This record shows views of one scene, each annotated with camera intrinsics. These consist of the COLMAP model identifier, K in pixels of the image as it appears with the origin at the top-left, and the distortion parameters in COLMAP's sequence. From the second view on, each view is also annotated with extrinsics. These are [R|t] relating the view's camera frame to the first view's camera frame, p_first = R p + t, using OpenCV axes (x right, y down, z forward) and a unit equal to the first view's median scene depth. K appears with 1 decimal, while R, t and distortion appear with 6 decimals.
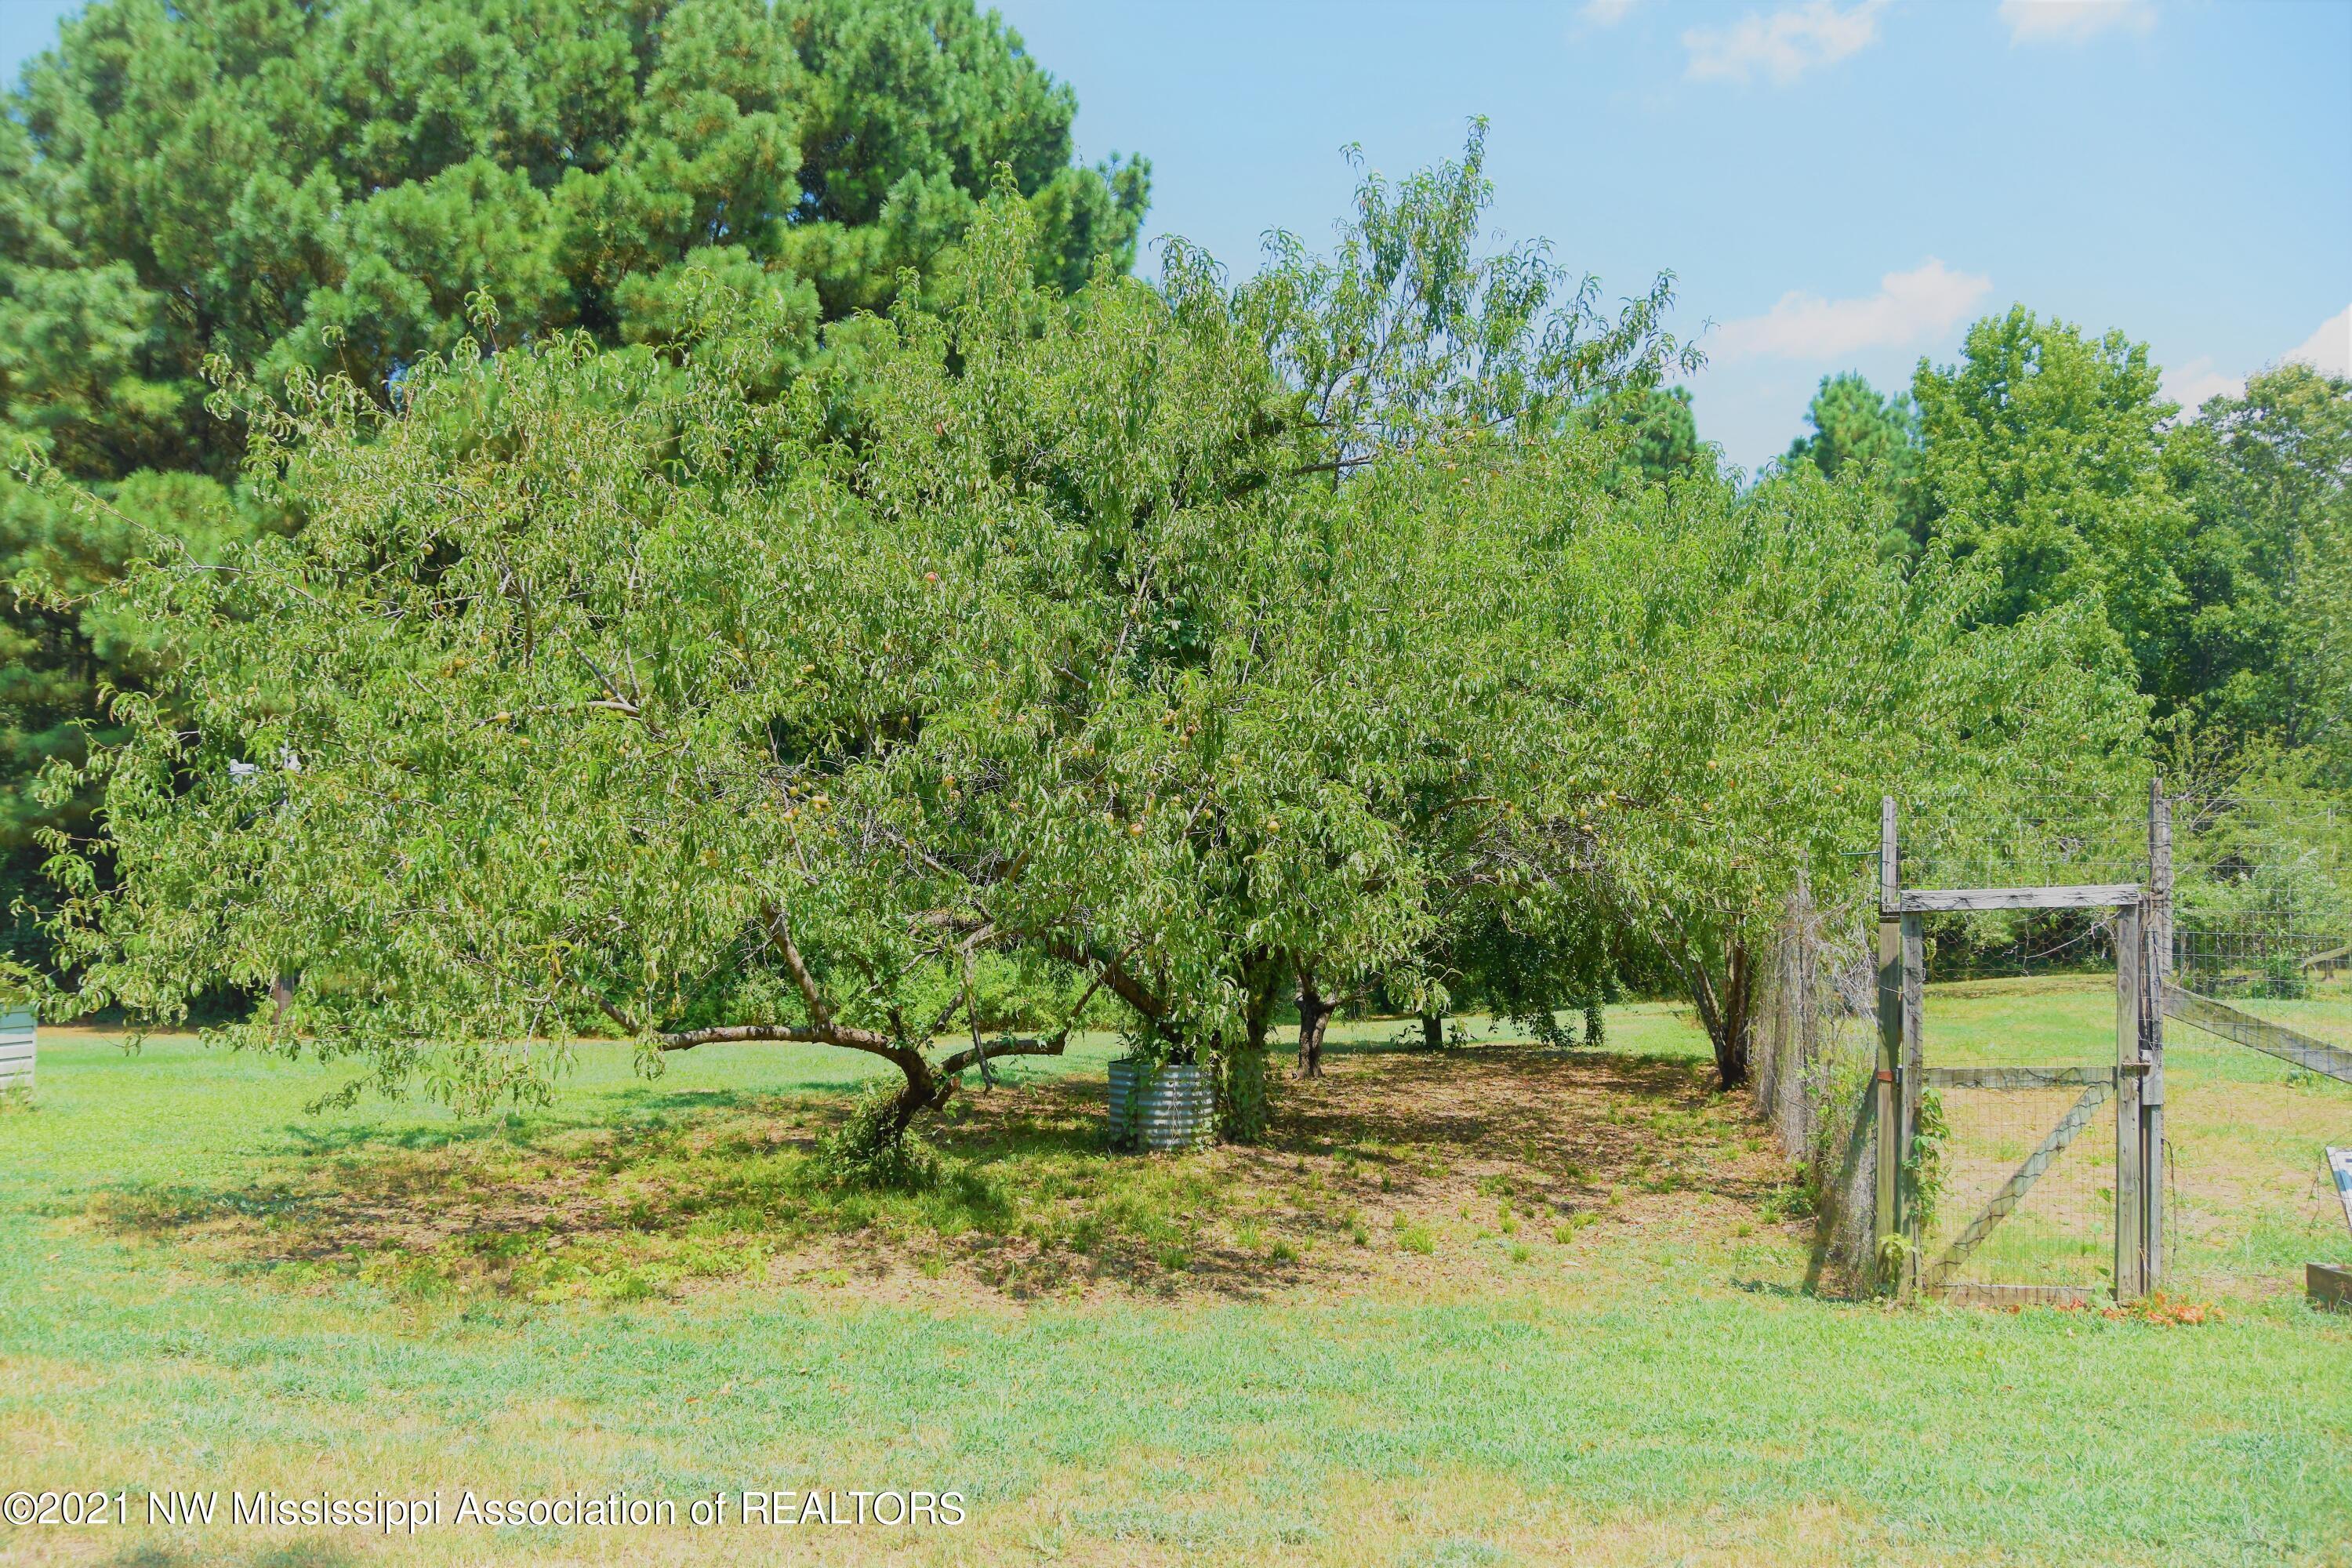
lens RADIAL K [[1842.4, 0, 1173.4], [0, 1842.4, 809.6], [0, 0, 1]] dist [-0.164087, 0.120132]
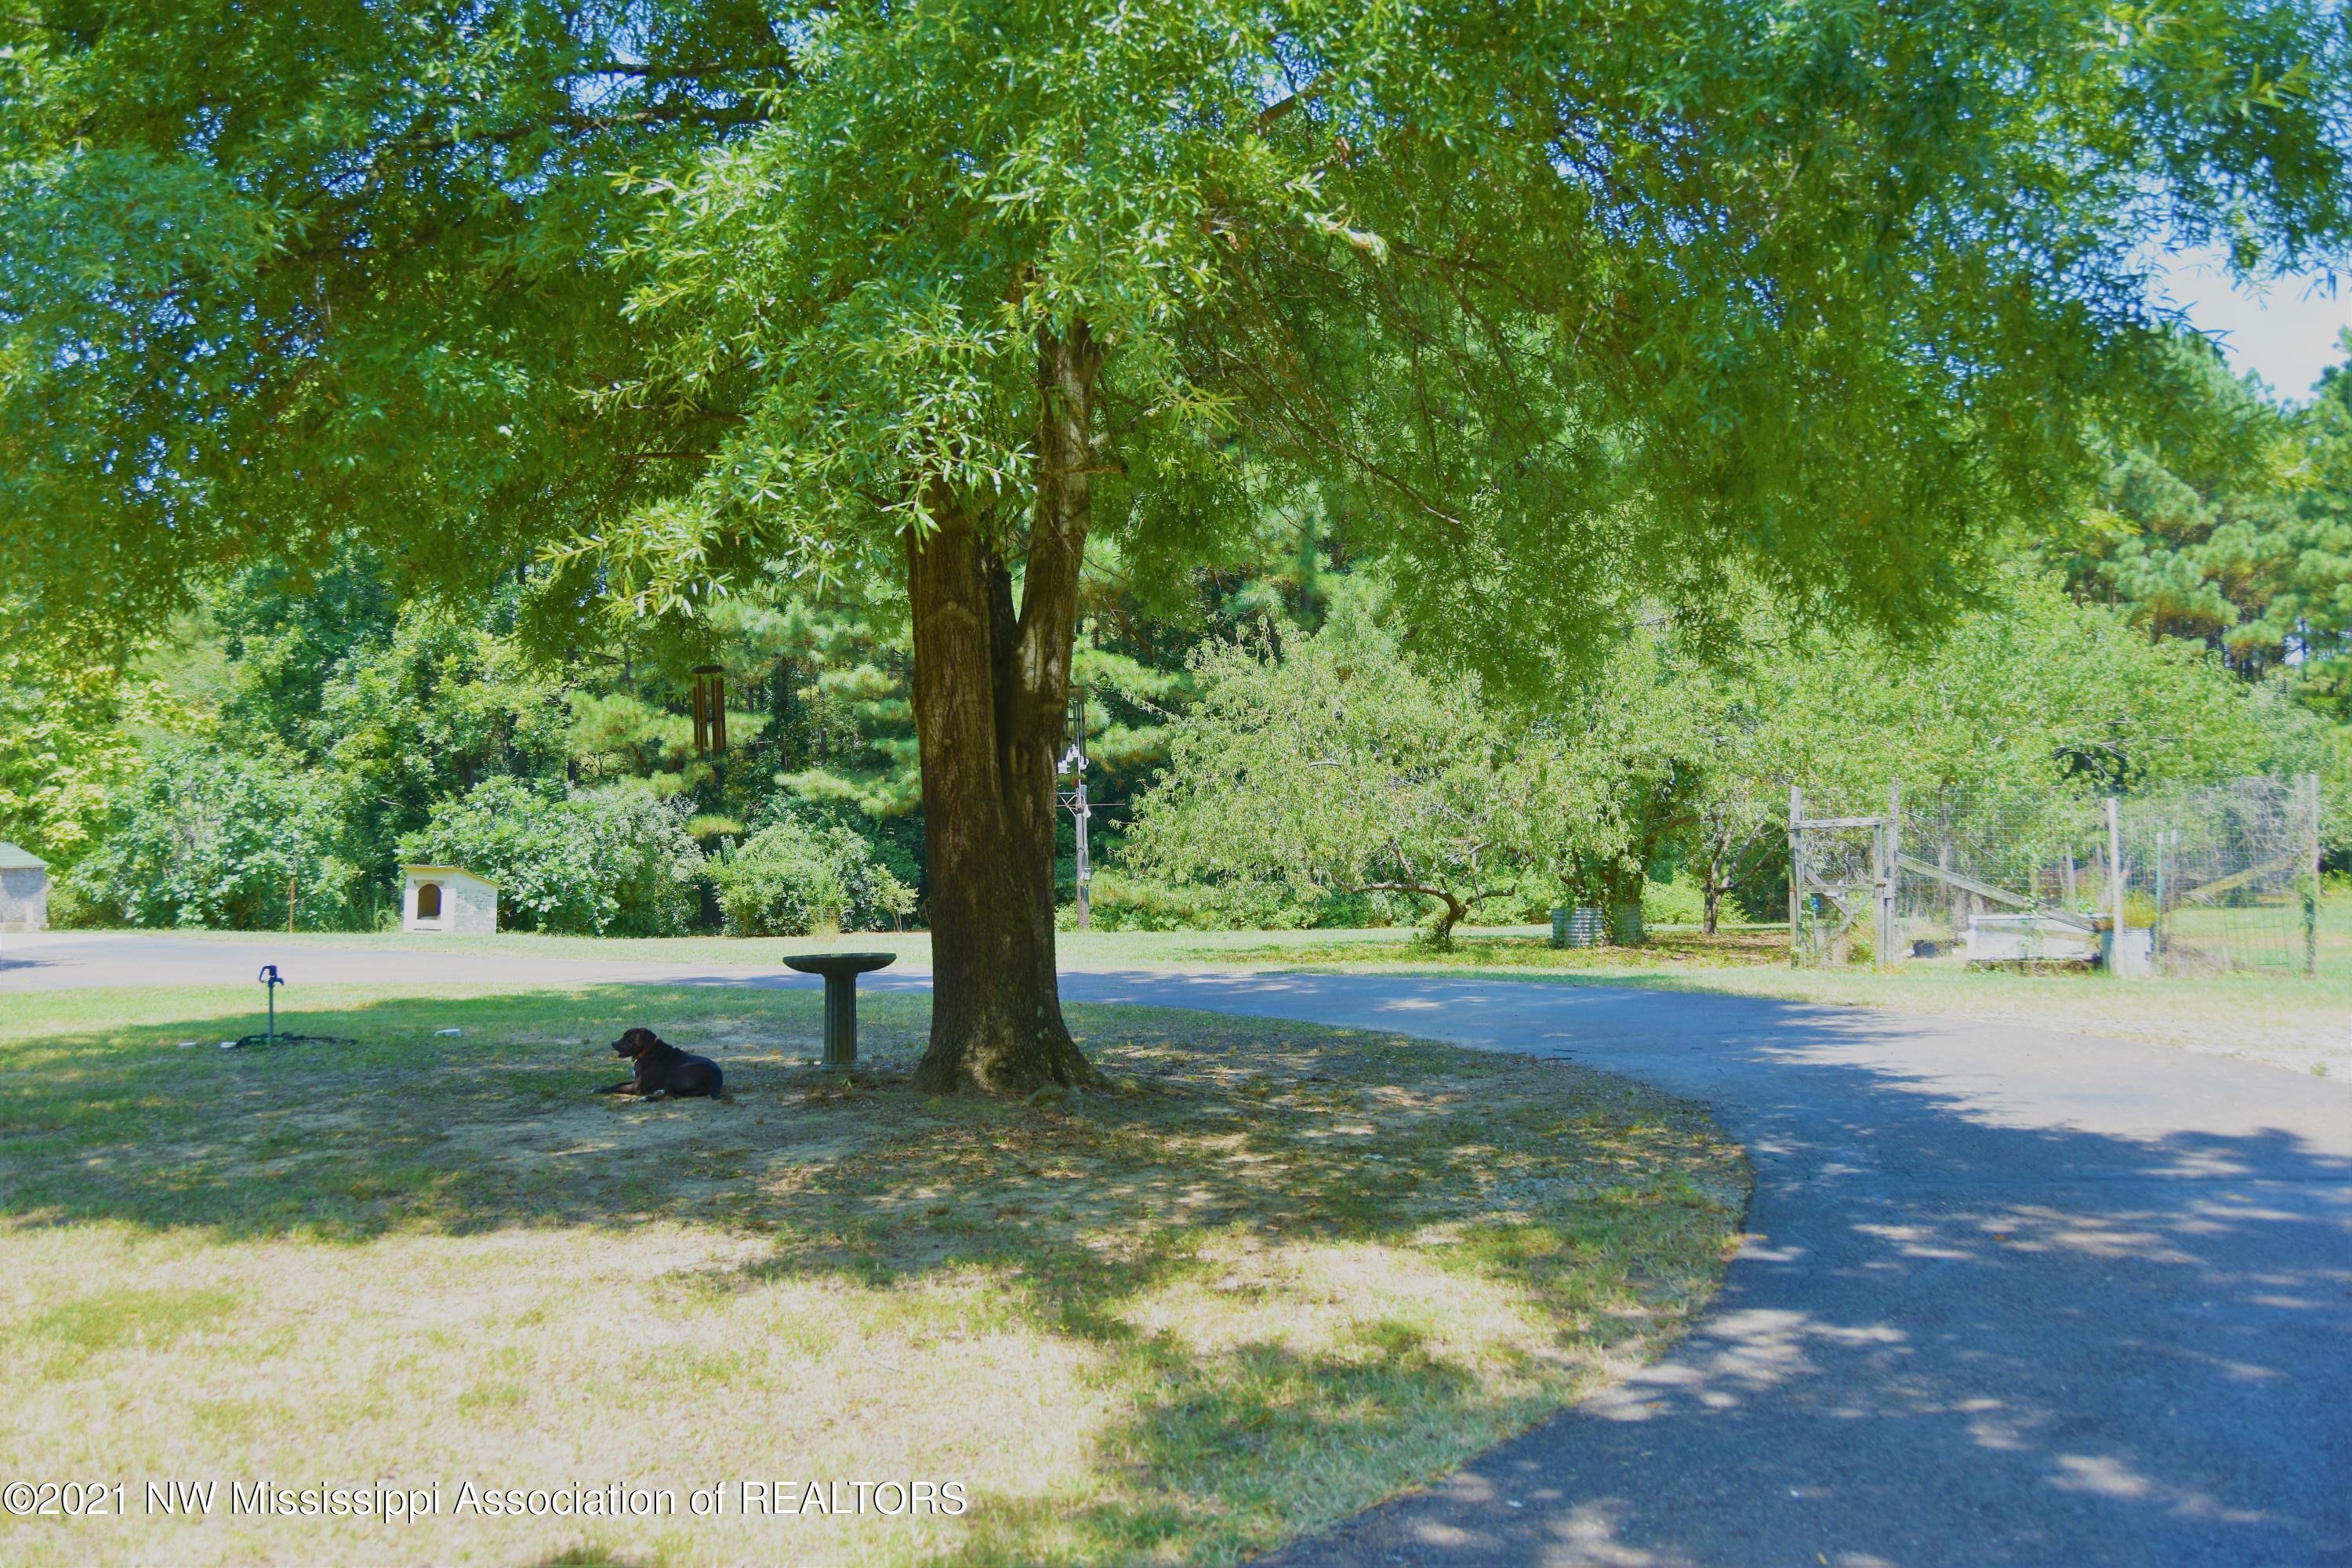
lens RADIAL K [[2315.2, 0, 1176.0], [0, 2315.2, 784.0], [0, 0, 1]] dist [0.009407, 0.010692]
pose [[0.954115, -0.032187, -0.297705, 0.412012], [0.041340, 0.998845, 0.024498, -0.102276], [0.296573, -0.035681, 0.954343, -1.956150]]
